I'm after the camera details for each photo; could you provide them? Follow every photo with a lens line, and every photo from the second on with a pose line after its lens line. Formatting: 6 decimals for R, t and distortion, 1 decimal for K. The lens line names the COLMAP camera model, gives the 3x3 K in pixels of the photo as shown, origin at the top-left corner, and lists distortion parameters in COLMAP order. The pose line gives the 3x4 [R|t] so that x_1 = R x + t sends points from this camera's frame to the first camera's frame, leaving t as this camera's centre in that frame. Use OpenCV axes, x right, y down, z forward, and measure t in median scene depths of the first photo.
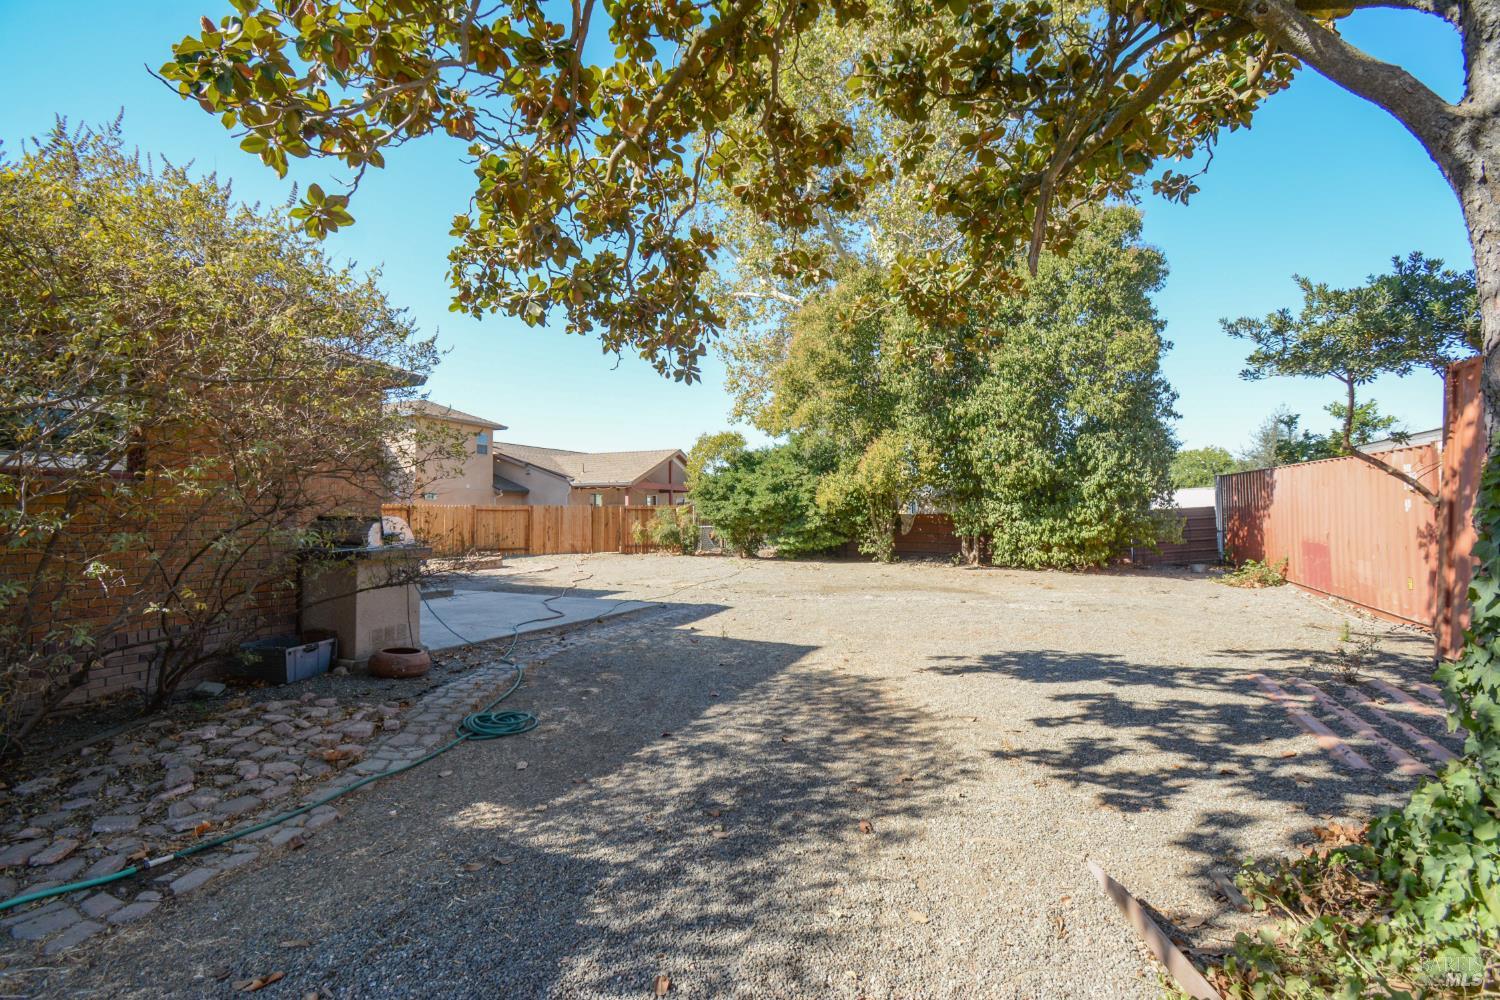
lens RADIAL K [[665.5, 0, 750.6], [0, 665.5, 506.4], [0, 0, 1]] dist [-0.011068, -0.002505]
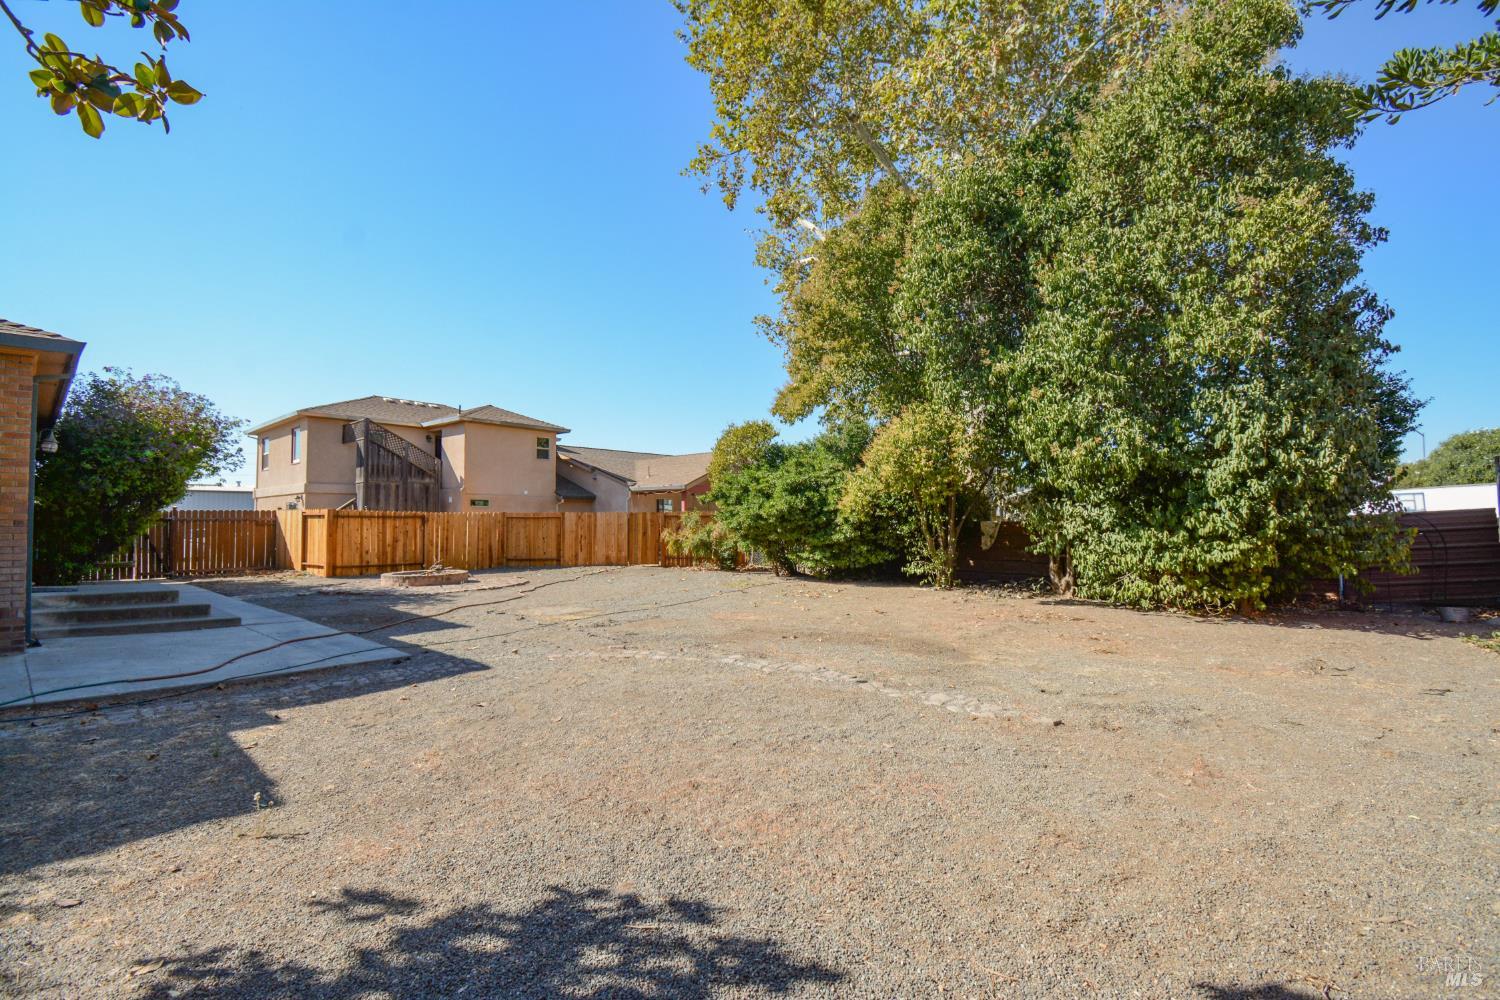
lens RADIAL K [[665.5, 0, 748.8], [0, 665.5, 497.7], [0, 0, 1]] dist [-0.011068, -0.002505]
pose [[0.960974, -0.008490, -0.276509, 0.249019], [0.001520, 0.999676, -0.025414, 0.003727], [0.276635, 0.024002, 0.960675, 0.287219]]
